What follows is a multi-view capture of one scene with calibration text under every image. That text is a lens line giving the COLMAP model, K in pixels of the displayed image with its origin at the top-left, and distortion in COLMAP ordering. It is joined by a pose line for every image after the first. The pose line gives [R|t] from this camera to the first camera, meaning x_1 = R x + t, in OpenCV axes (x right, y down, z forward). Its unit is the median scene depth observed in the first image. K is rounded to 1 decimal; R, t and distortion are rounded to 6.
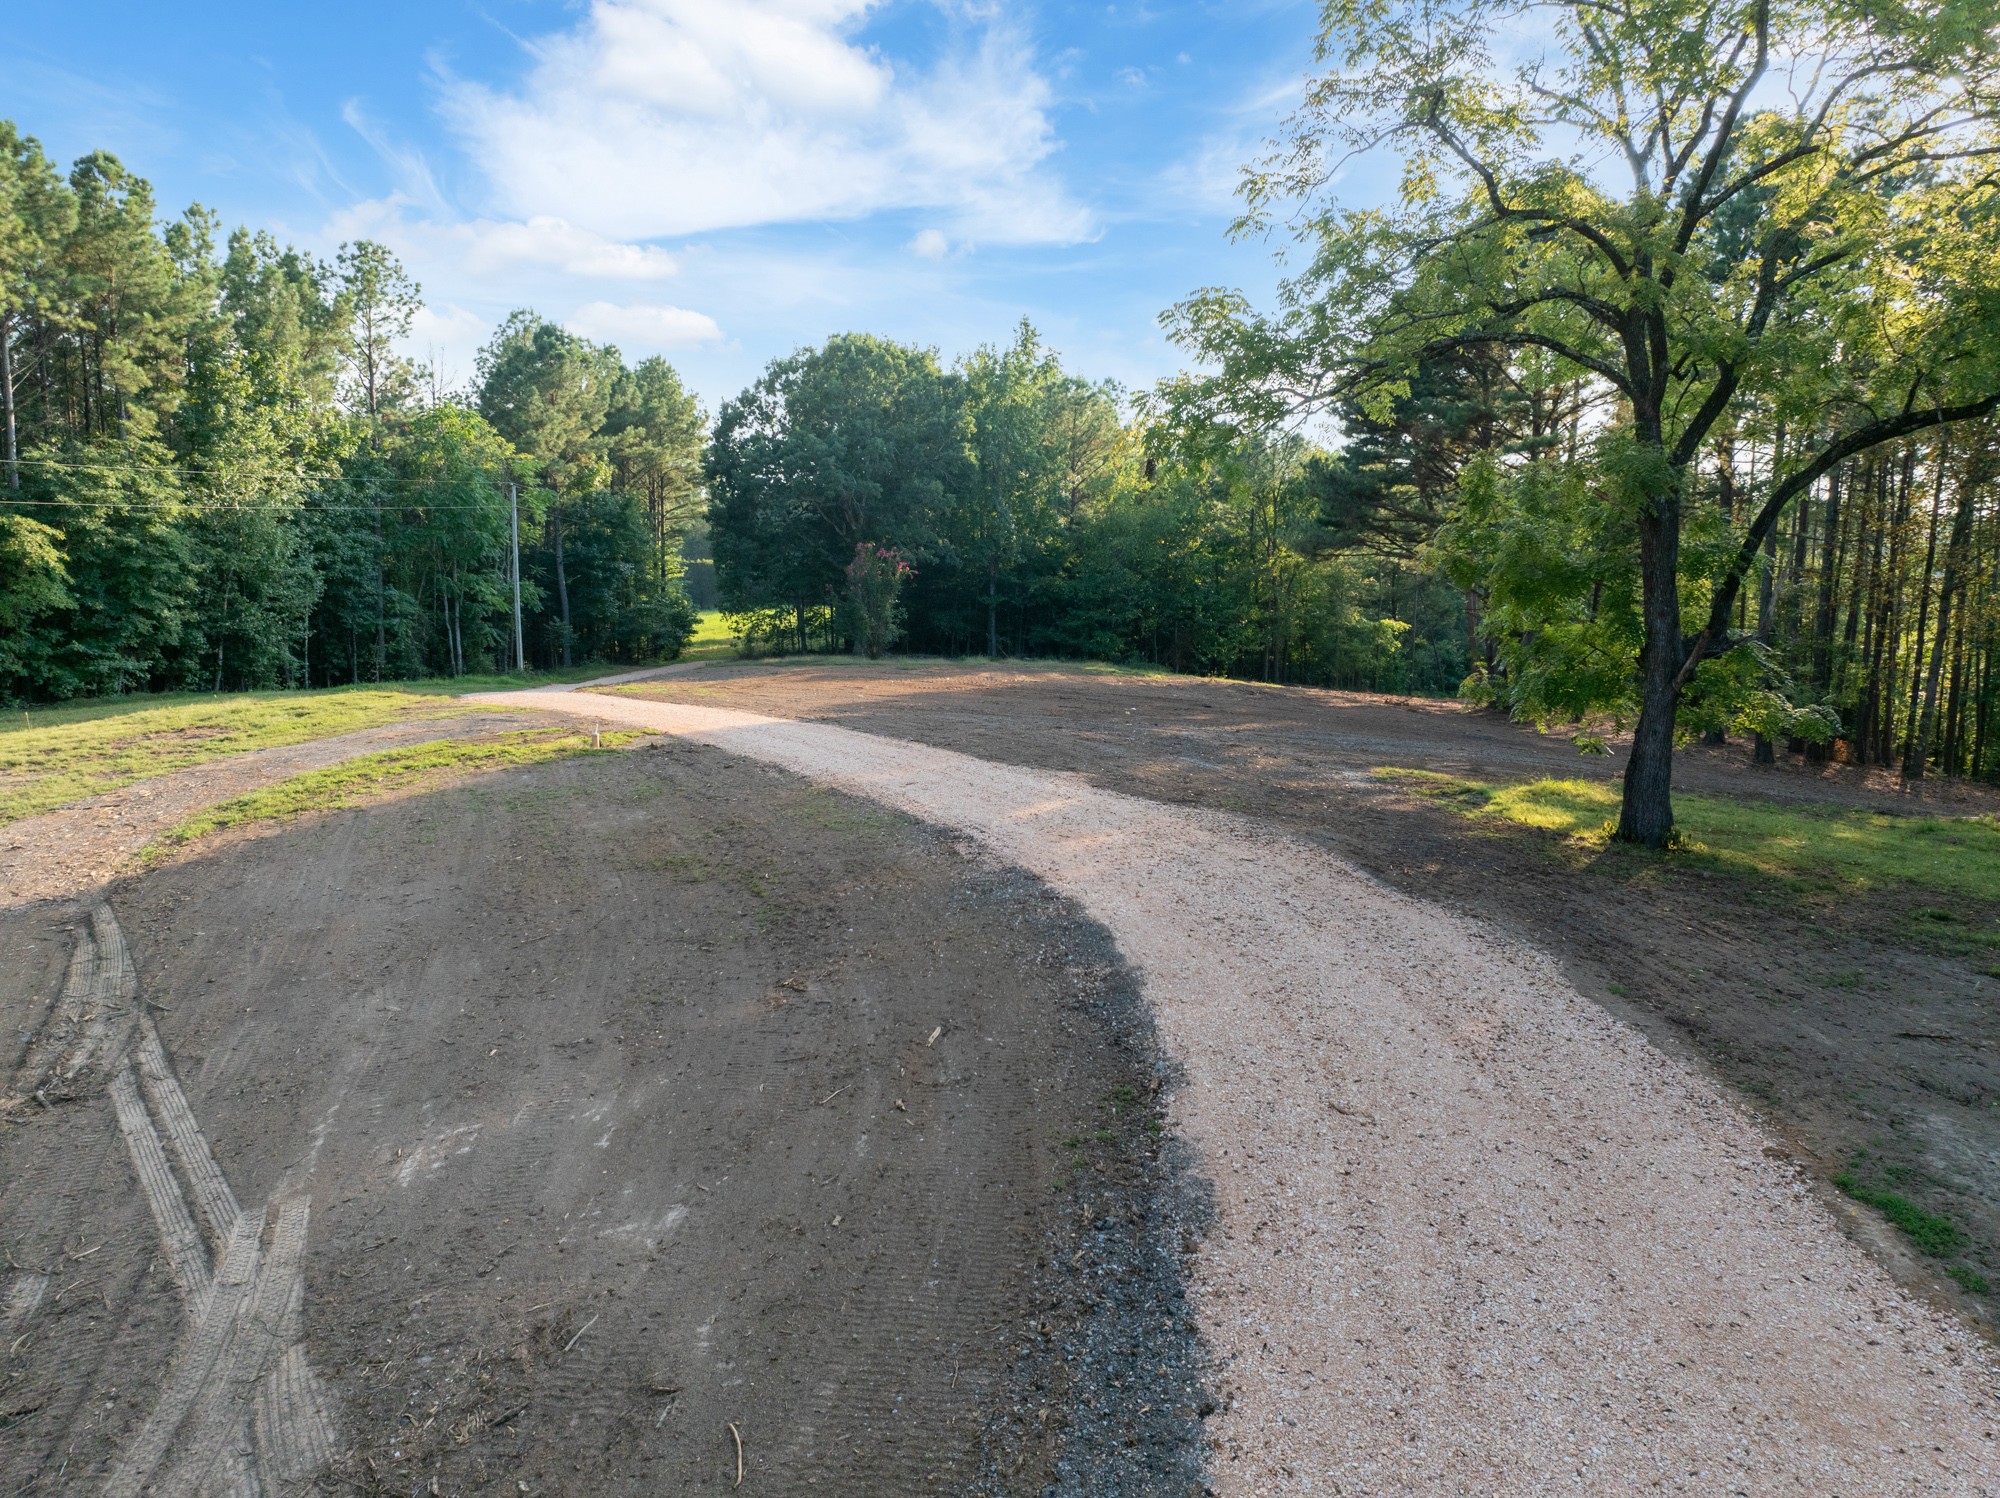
lens RADIAL K [[1368.8, 0, 999.3], [0, 1368.8, 741.9], [0, 0, 1]] dist [-0.064002, 0.039140]
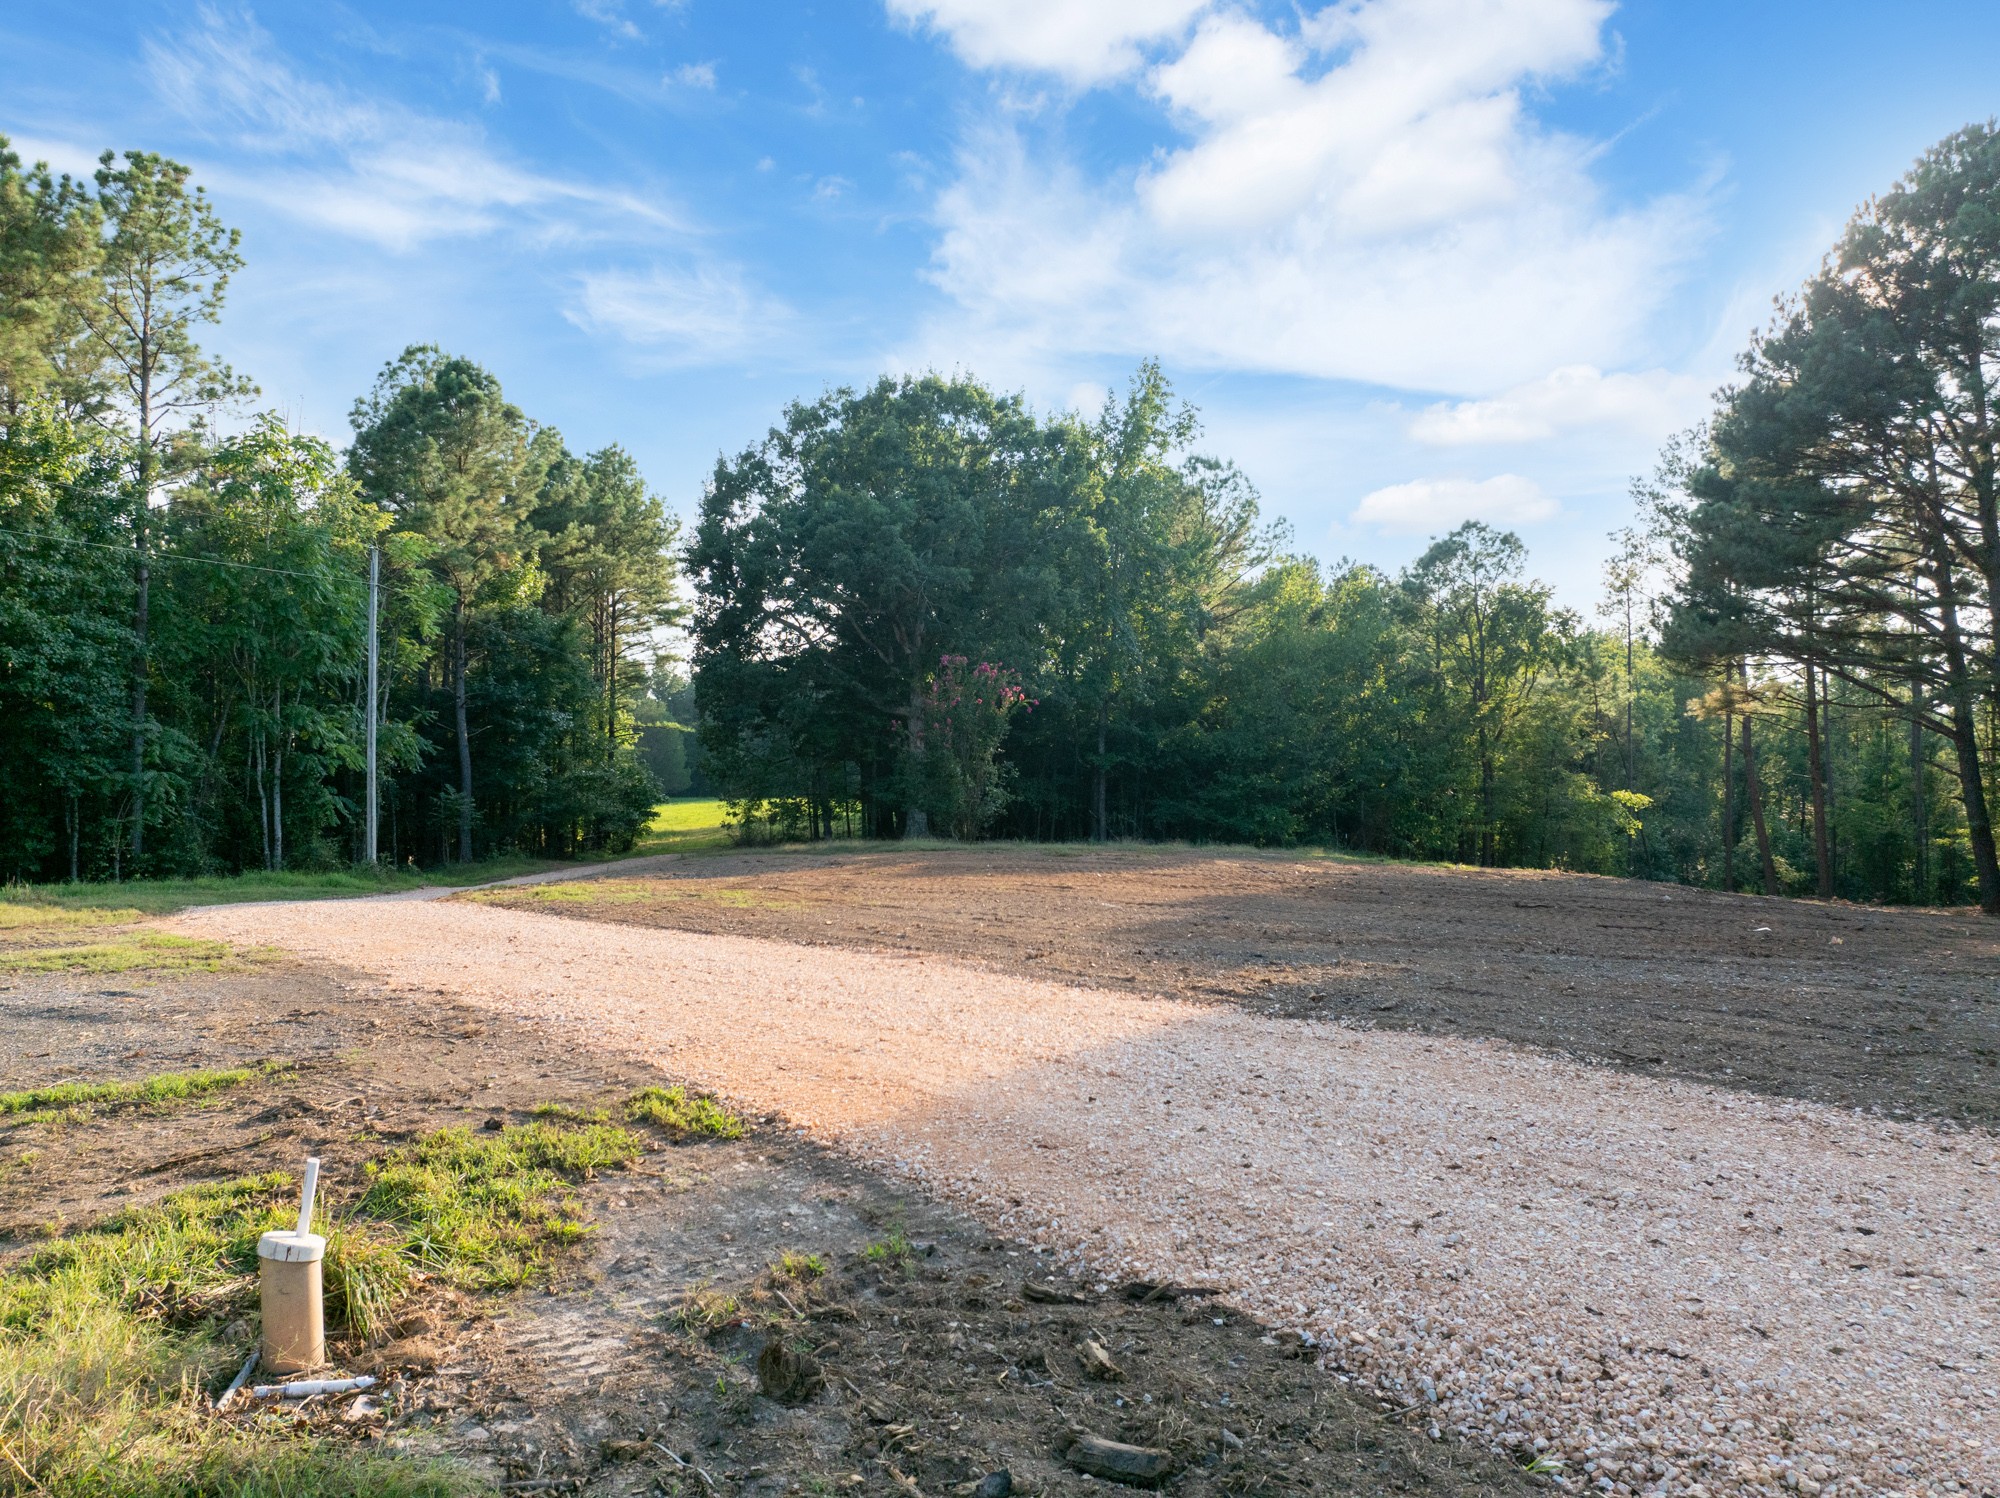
lens RADIAL K [[1368.8, 0, 999.3], [0, 1368.8, 741.9], [0, 0, 1]] dist [-0.064002, 0.039140]
pose [[0.998841, -0.002874, 0.048040, -0.110296], [0.010070, 0.988601, -0.150225, -0.014113], [-0.047061, 0.150534, 0.987484, 0.402415]]
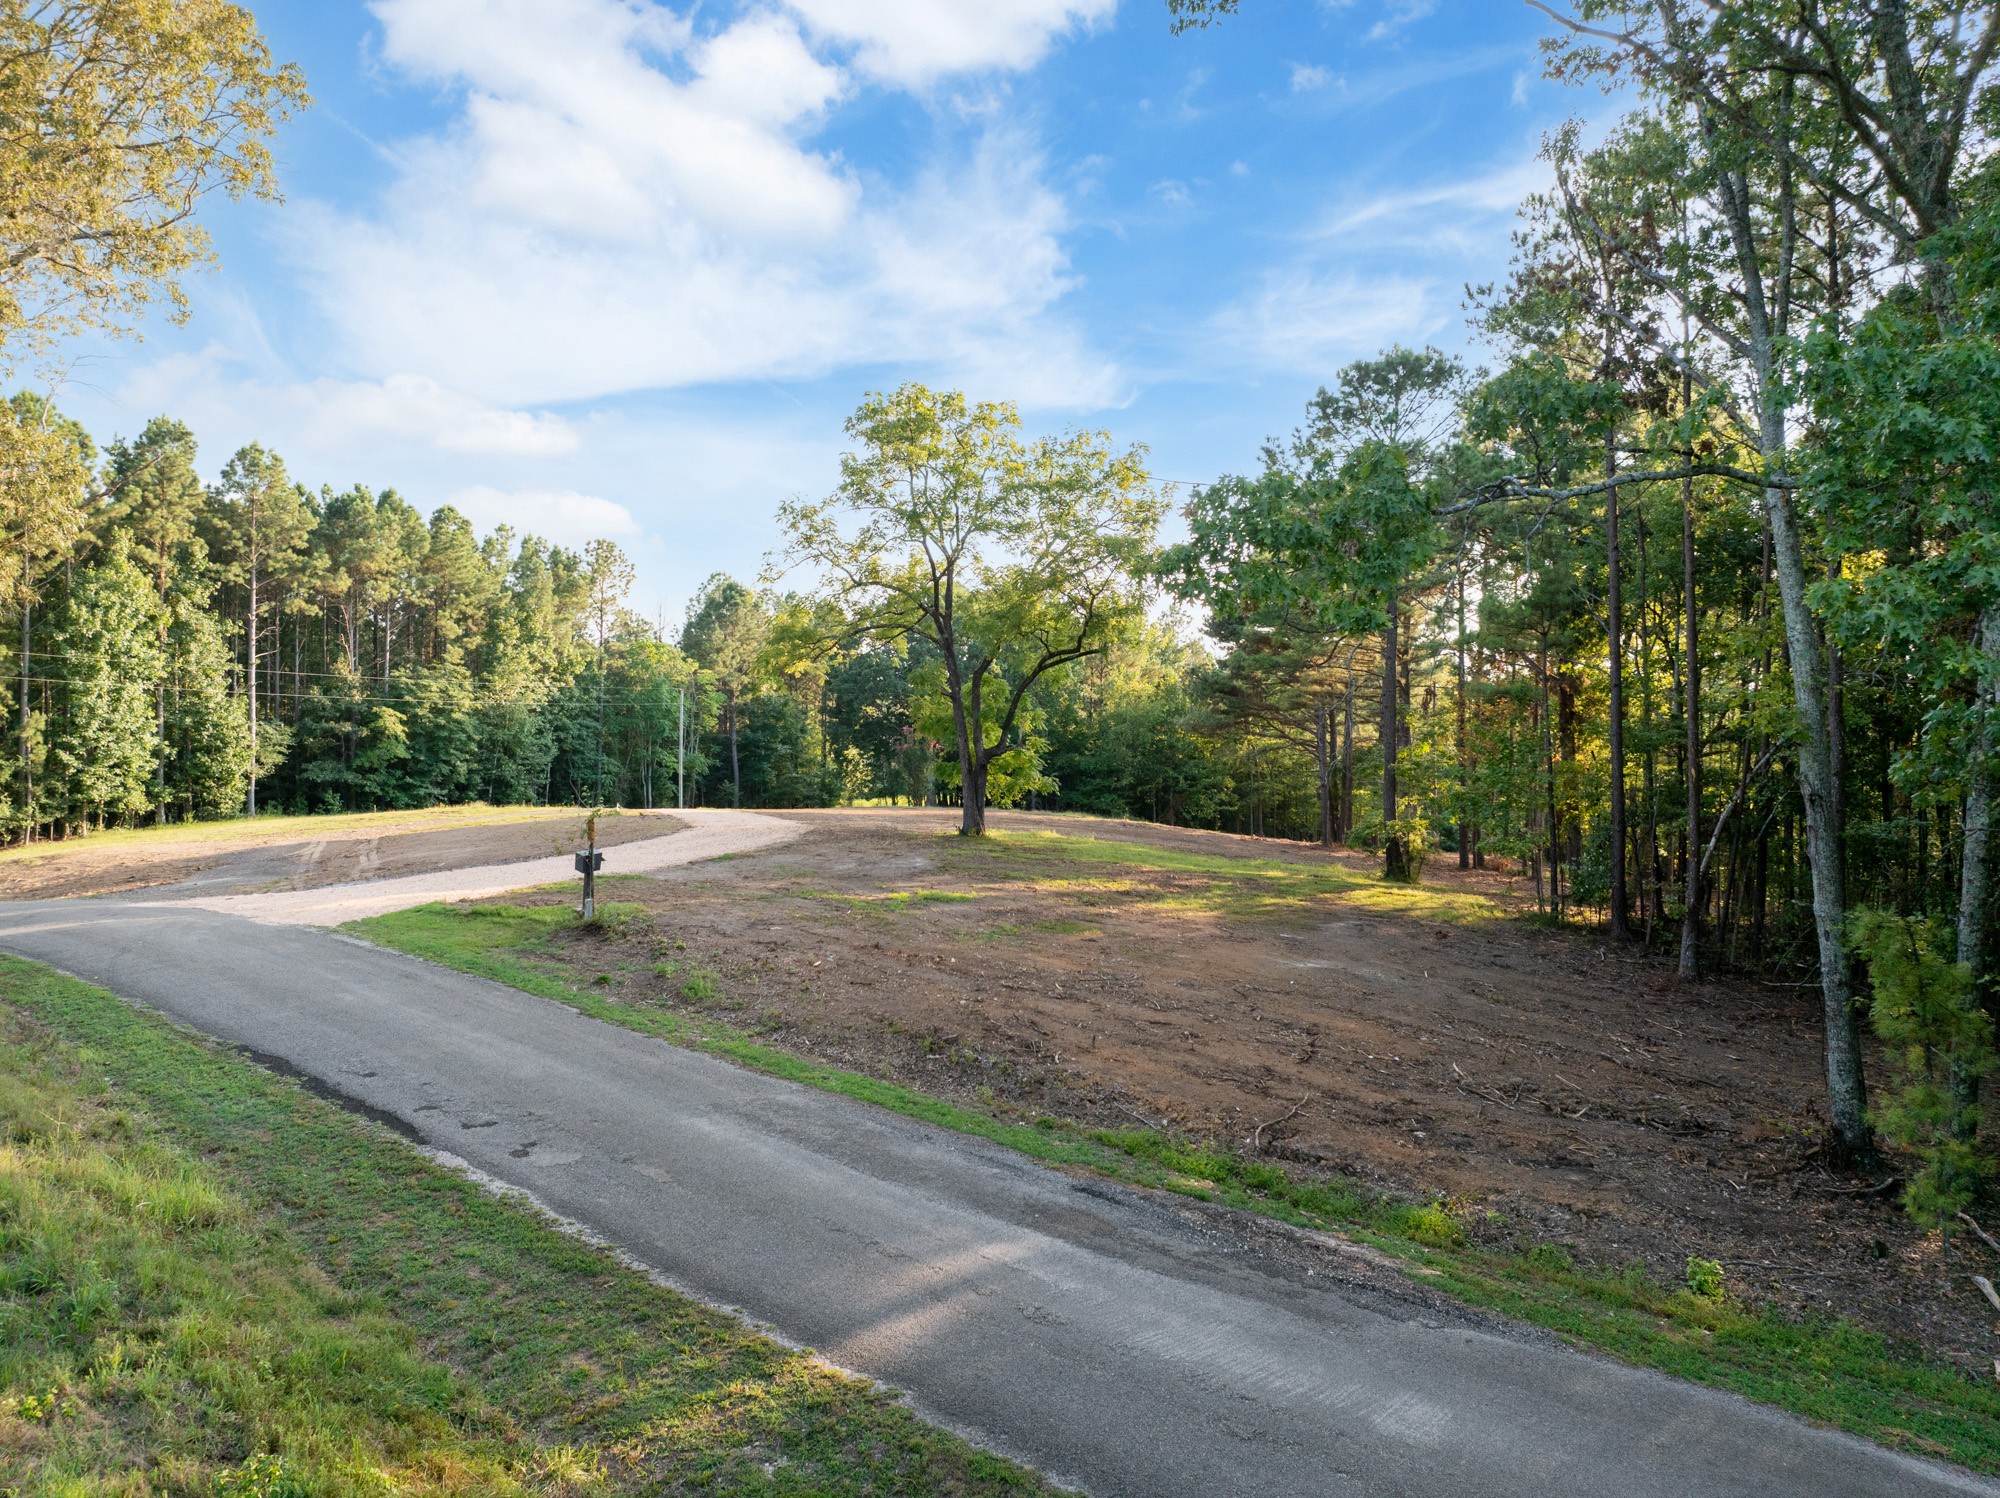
lens RADIAL K [[1359.6, 0, 1003.0], [0, 1359.6, 746.5], [0, 0, 1]] dist [0.005555, -0.052028]
pose [[0.974777, -0.002246, -0.223169, 0.336944], [-0.030159, 0.989452, -0.141688, 0.081290], [0.221133, 0.144845, 0.964427, -0.398523]]
